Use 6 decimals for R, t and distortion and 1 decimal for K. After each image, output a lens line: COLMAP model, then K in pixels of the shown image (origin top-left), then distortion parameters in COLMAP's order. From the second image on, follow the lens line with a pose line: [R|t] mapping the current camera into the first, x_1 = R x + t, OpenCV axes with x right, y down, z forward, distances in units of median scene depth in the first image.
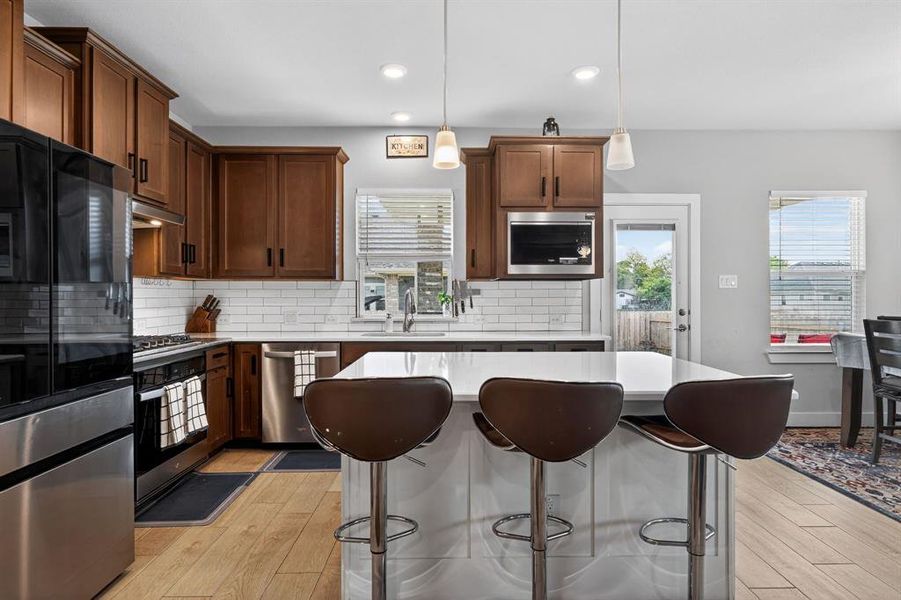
lens RADIAL K [[523.9, 0, 414.7], [0, 523.9, 301.9], [0, 0, 1]] dist [0.012951, -0.001417]
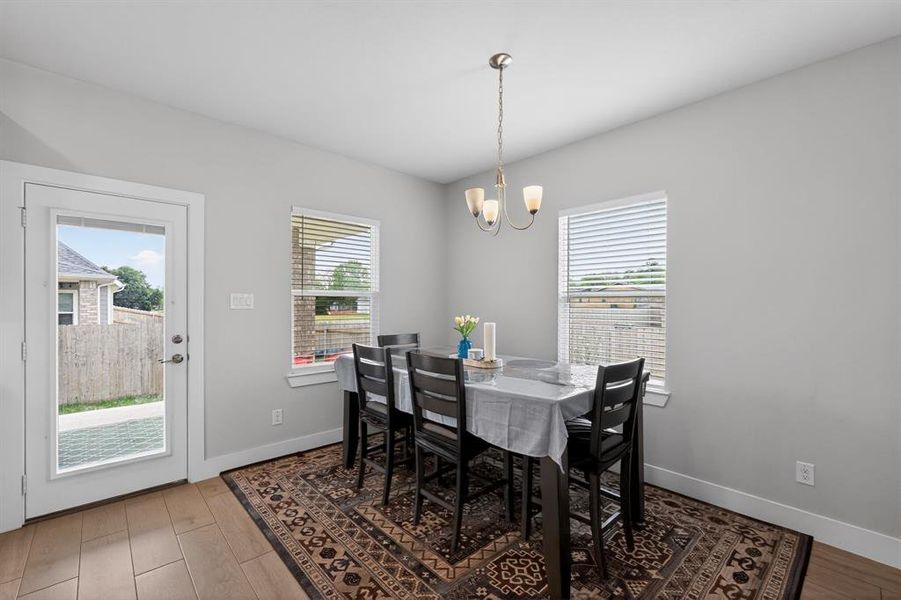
lens RADIAL K [[399.5, 0, 460.5], [0, 399.5, 305.2], [0, 0, 1]] dist [0.005431, 0.000766]
pose [[0.739087, 0.000965, 0.673609, 0.477629], [-0.002058, 0.999998, 0.000825, -0.037750], [-0.673607, -0.001996, 0.739087, 0.301742]]
